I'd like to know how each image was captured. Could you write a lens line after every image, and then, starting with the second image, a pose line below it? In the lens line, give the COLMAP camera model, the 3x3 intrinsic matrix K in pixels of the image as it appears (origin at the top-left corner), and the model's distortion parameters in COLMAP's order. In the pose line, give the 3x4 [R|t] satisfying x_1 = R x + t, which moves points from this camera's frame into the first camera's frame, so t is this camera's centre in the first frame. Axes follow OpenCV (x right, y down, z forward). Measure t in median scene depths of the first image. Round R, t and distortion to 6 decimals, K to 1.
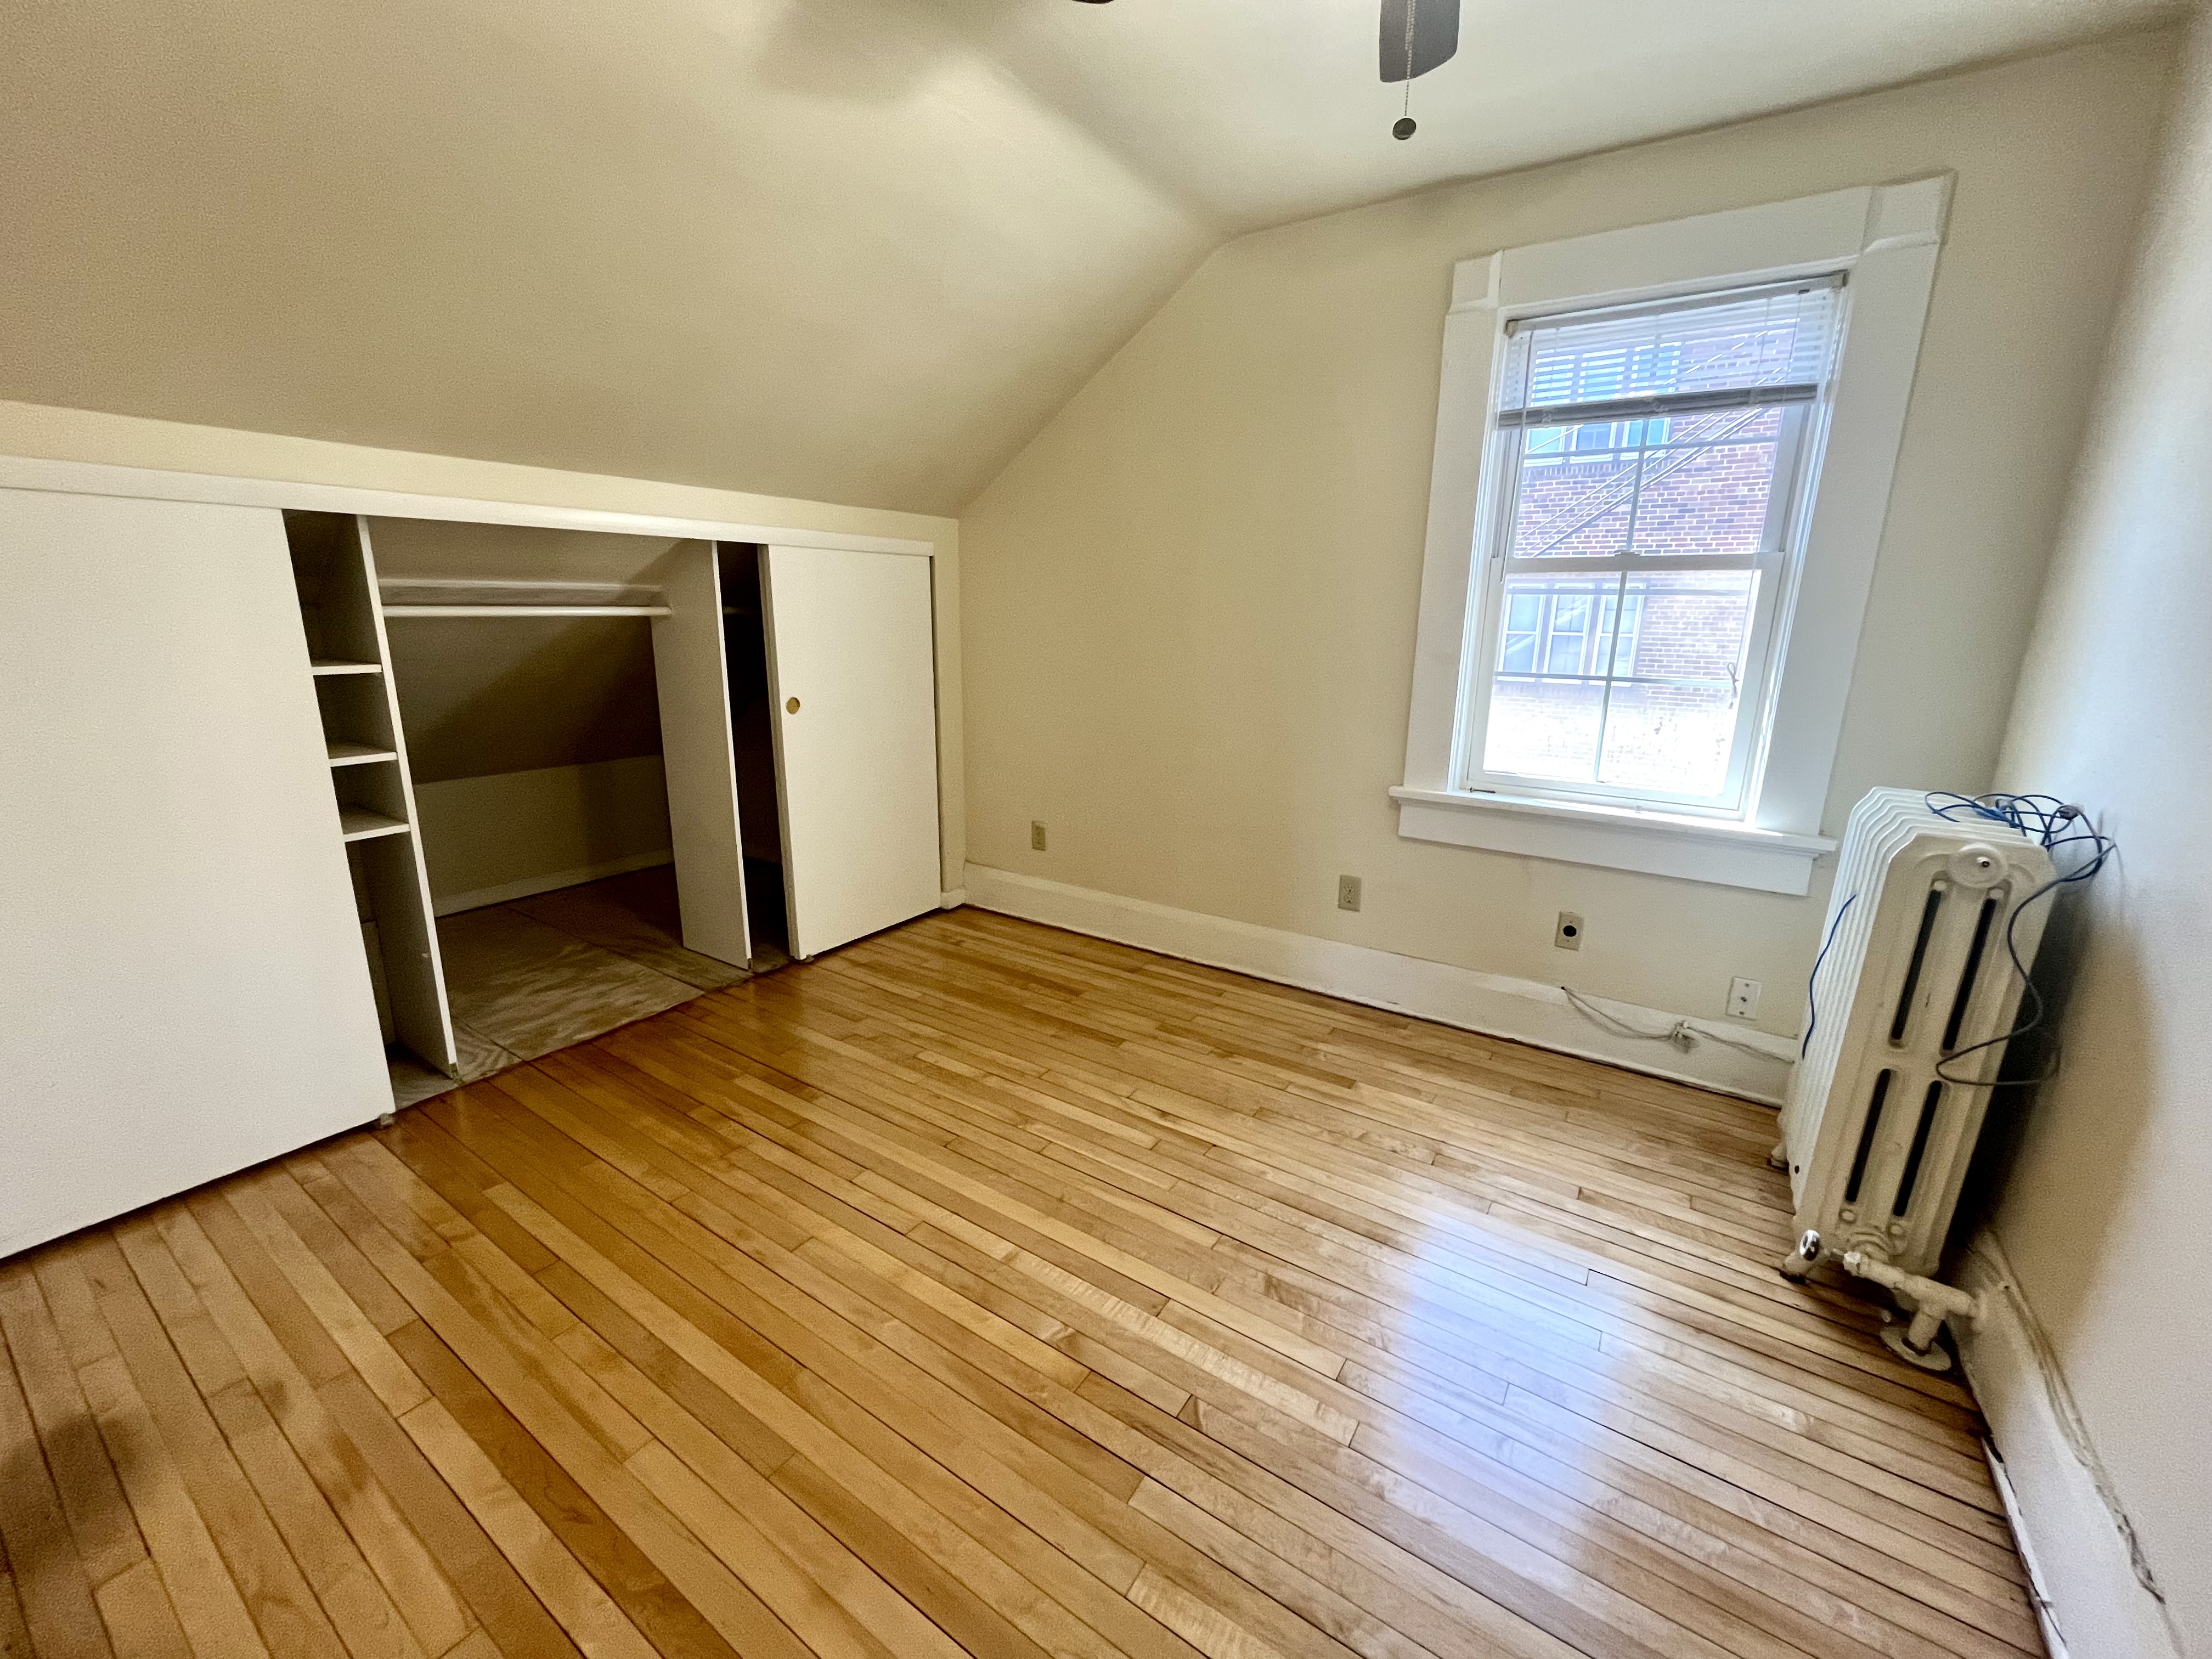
lens RADIAL K [[897.8, 0, 1098.5], [0, 897.8, 829.7], [0, 0, 1]] dist [-0.001673, 0.000322]
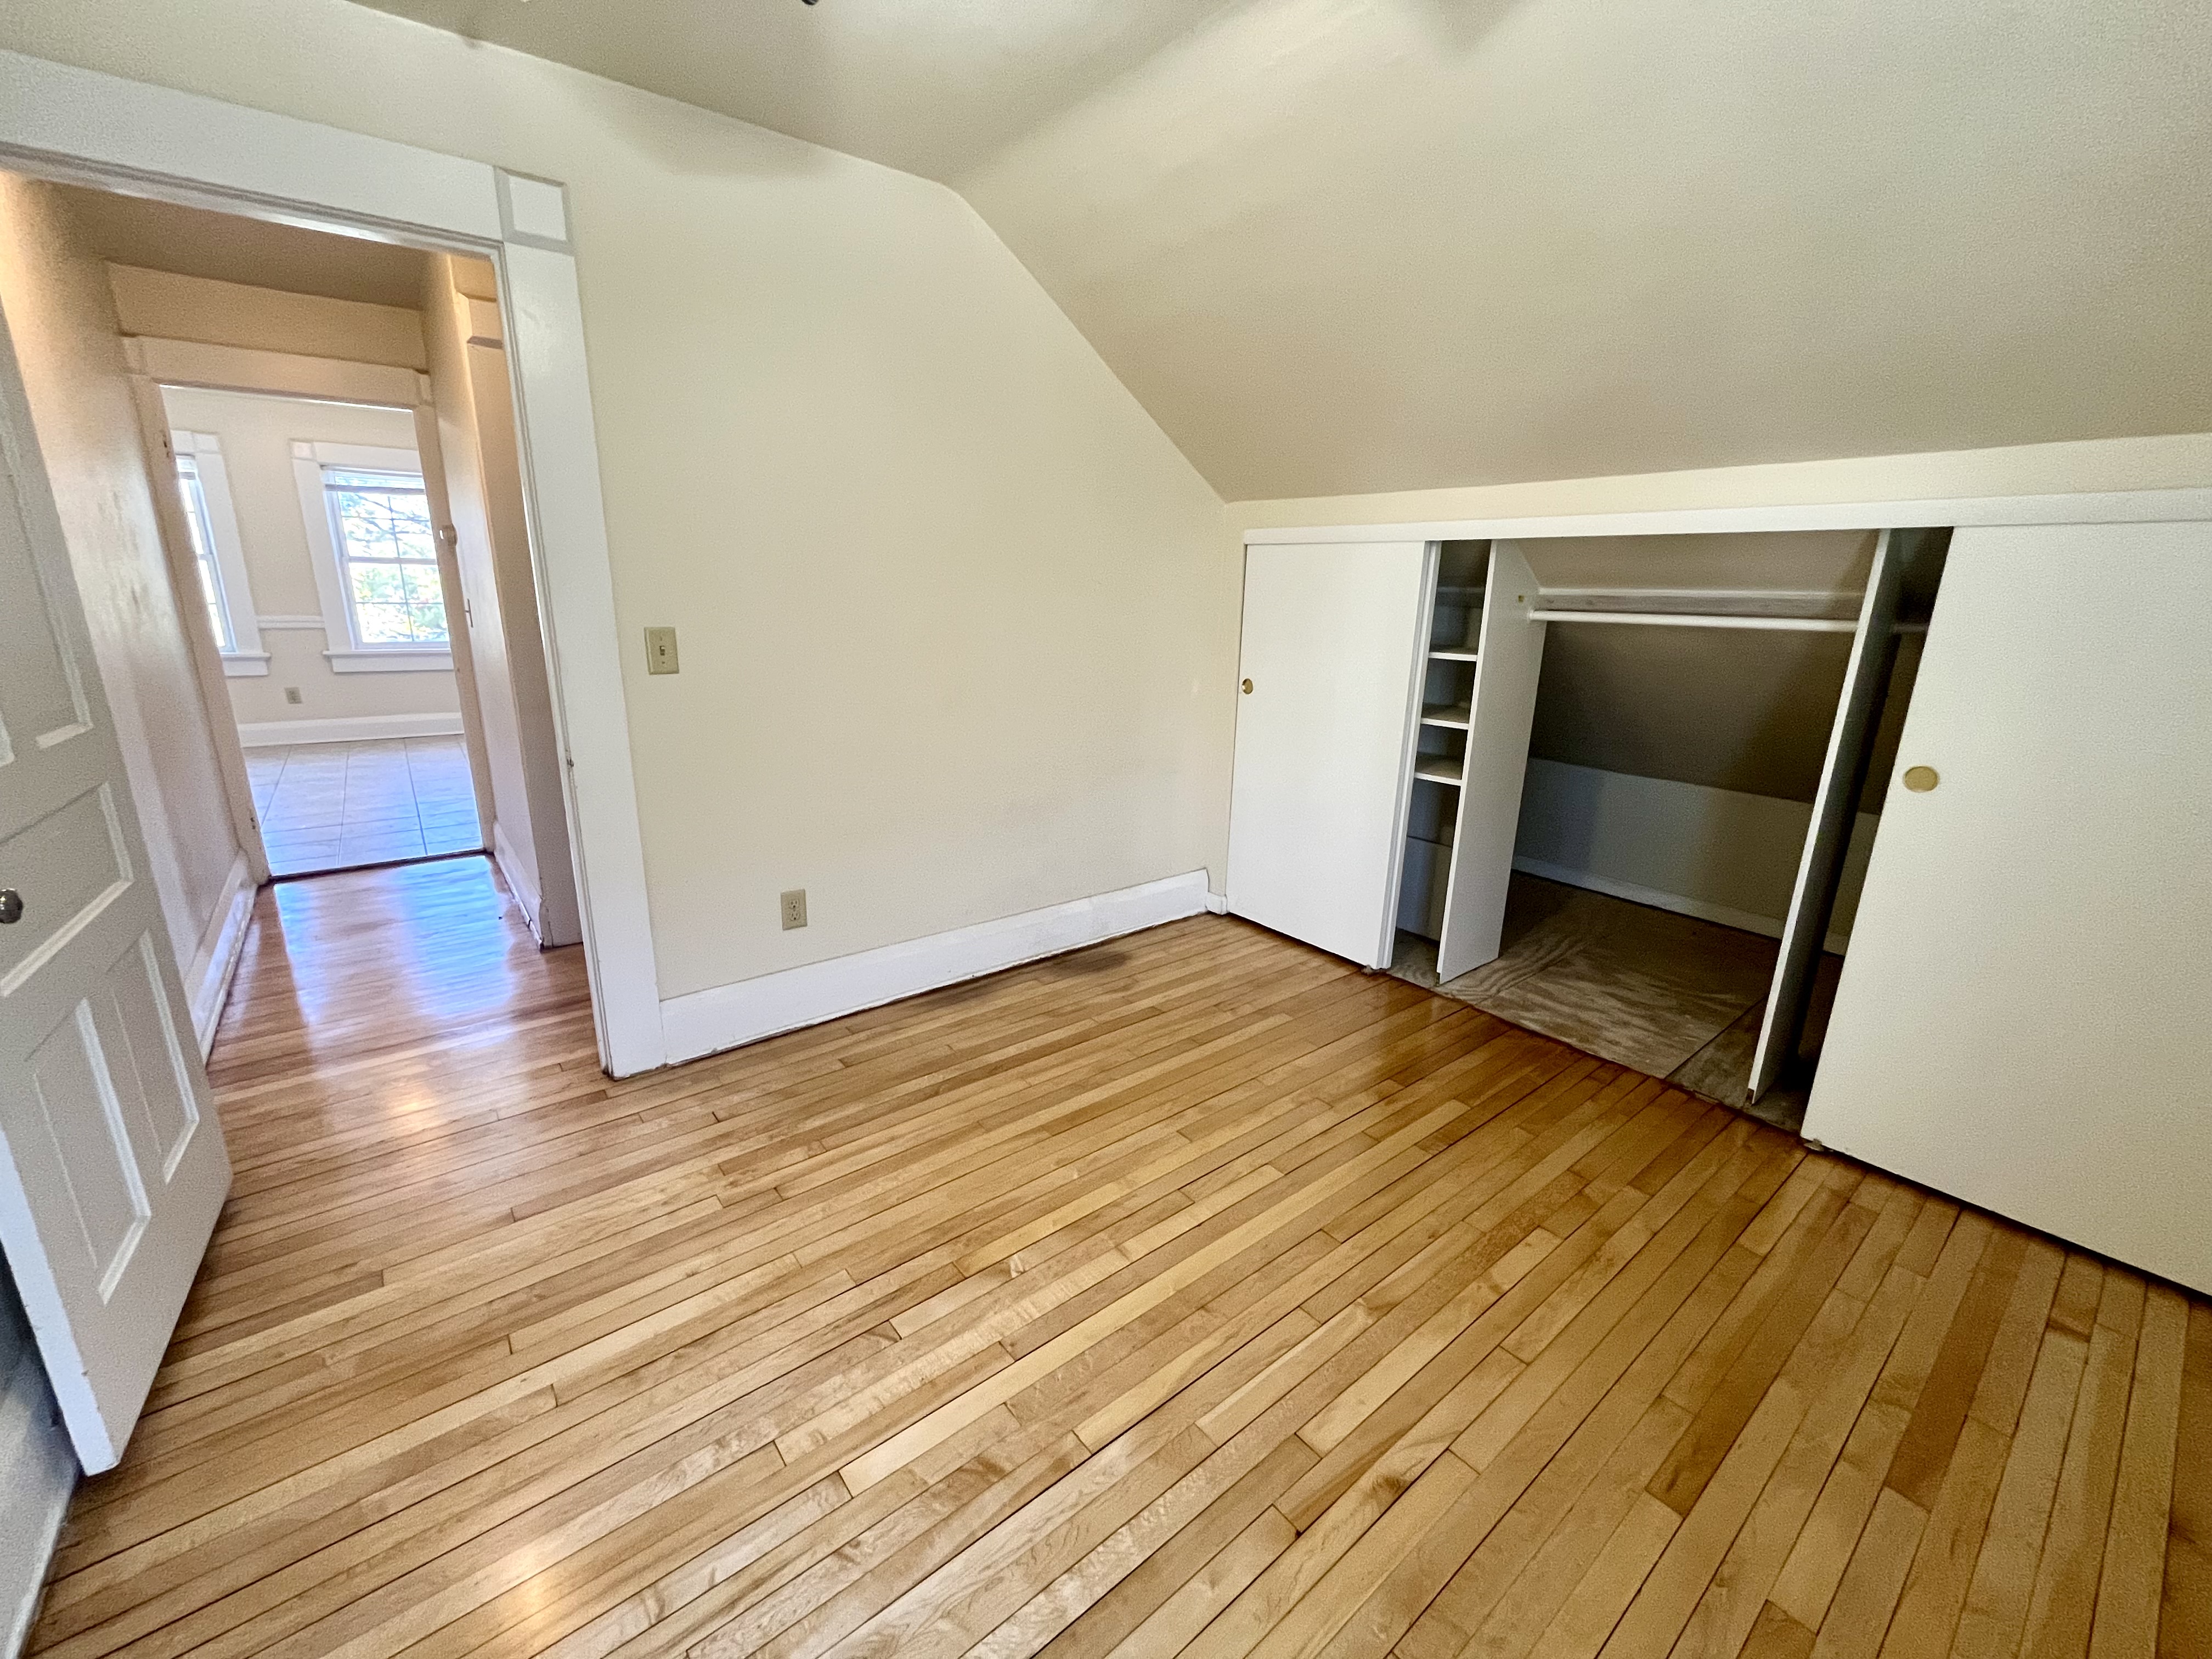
lens RADIAL K [[897.8, 0, 1098.5], [0, 897.8, 829.7], [0, 0, 1]] dist [-0.001673, 0.000322]
pose [[-0.301045, 0.233217, -0.924652, 0.585874], [-0.254097, 0.914960, 0.313501, -0.212477], [0.919133, 0.329330, -0.216185, 0.829345]]
